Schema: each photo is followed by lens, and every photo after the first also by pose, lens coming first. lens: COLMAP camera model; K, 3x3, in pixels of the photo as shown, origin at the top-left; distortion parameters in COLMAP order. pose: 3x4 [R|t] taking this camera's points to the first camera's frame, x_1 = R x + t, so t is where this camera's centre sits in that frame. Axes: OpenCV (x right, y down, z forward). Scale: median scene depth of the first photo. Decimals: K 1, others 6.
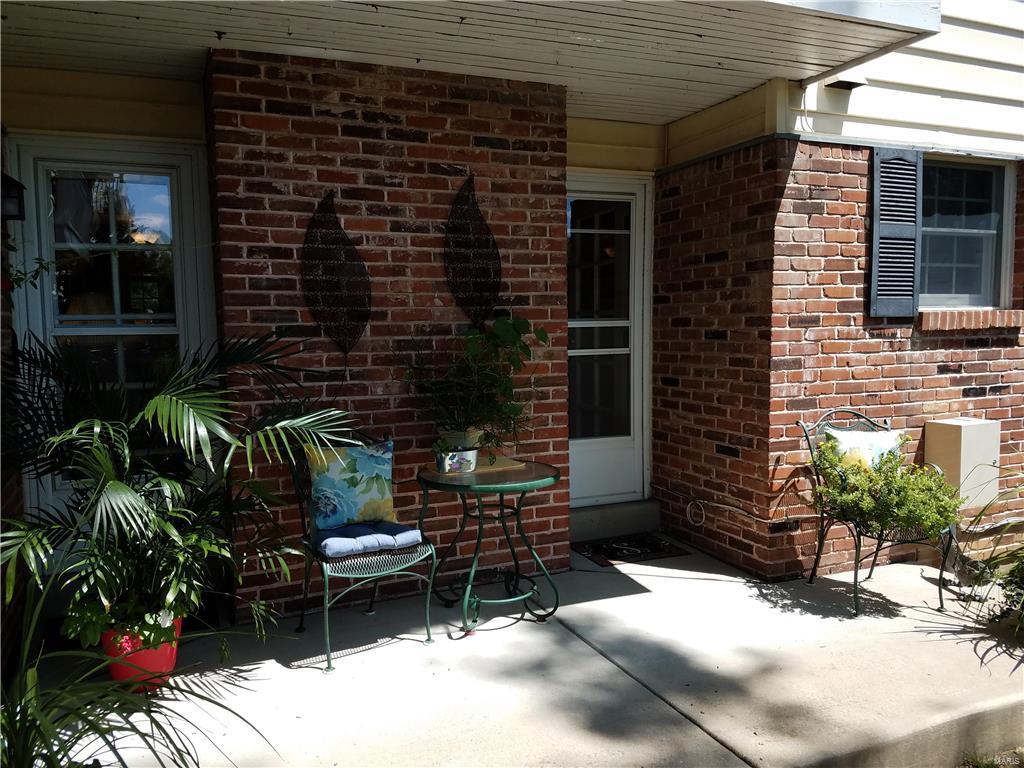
lens RADIAL K [[815.1, 0, 504.3], [0, 815.1, 397.5], [0, 0, 1]] dist [0.305559, -0.668326]
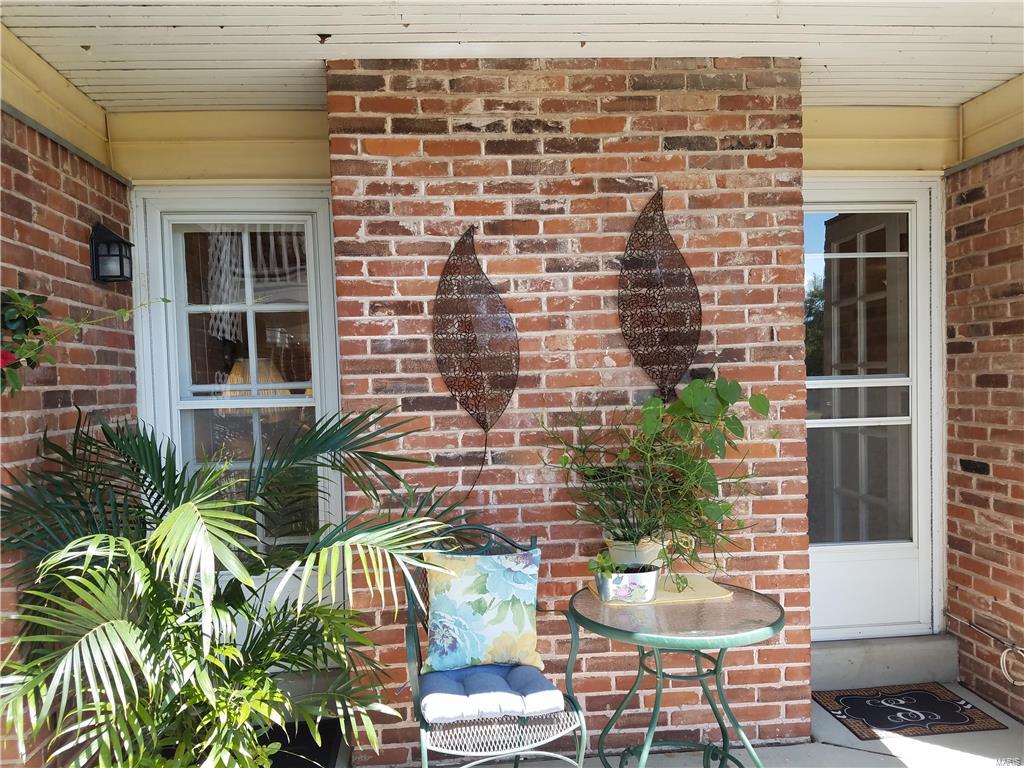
lens RADIAL K [[797.7, 0, 489.1], [0, 797.7, 414.8], [0, 0, 1]] dist [0.224889, -0.375559]
pose [[0.944414, 0.002790, -0.328747, 0.055531], [-0.015107, 0.999276, -0.034921, -0.040043], [0.328412, 0.037946, 0.943772, 0.273784]]
